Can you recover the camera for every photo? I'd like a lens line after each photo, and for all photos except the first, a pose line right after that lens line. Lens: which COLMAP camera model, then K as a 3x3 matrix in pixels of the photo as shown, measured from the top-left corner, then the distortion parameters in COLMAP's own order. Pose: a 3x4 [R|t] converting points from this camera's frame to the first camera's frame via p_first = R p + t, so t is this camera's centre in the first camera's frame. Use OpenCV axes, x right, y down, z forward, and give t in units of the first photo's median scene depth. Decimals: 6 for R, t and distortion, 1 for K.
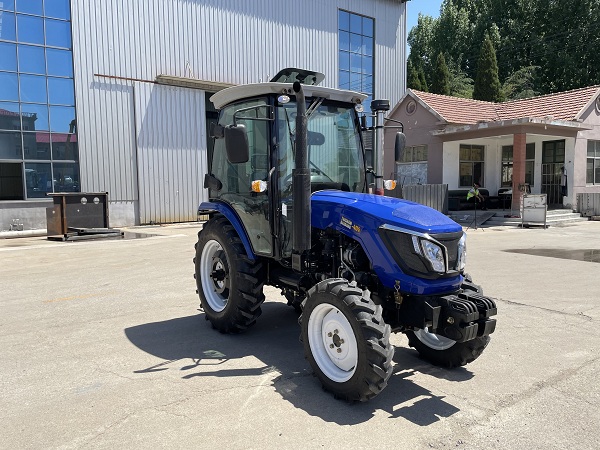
lens RADIAL K [[458.7, 0, 300.0], [0, 458.7, 225.0], [0, 0, 1]] dist [0.000217, -0.005215]
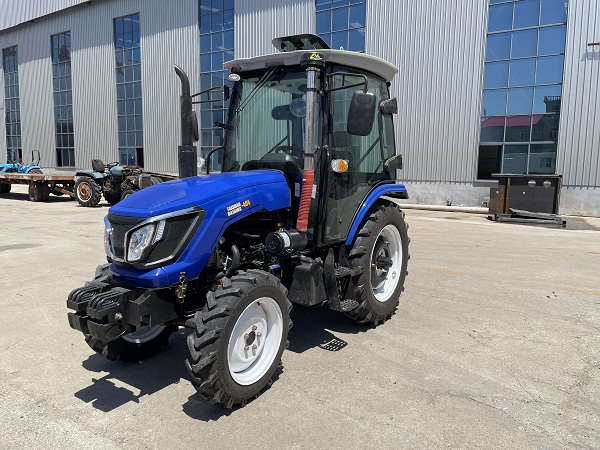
lens RADIAL K [[452.6, 0, 300.0], [0, 452.6, 225.0], [0, 0, 1]] dist [-0.005083, -0.002846]
pose [[0.363124, 0.137886, -0.921482, 0.358993], [-0.101403, 0.988963, 0.108024, -0.027925], [0.926206, 0.054215, 0.373099, 0.285403]]
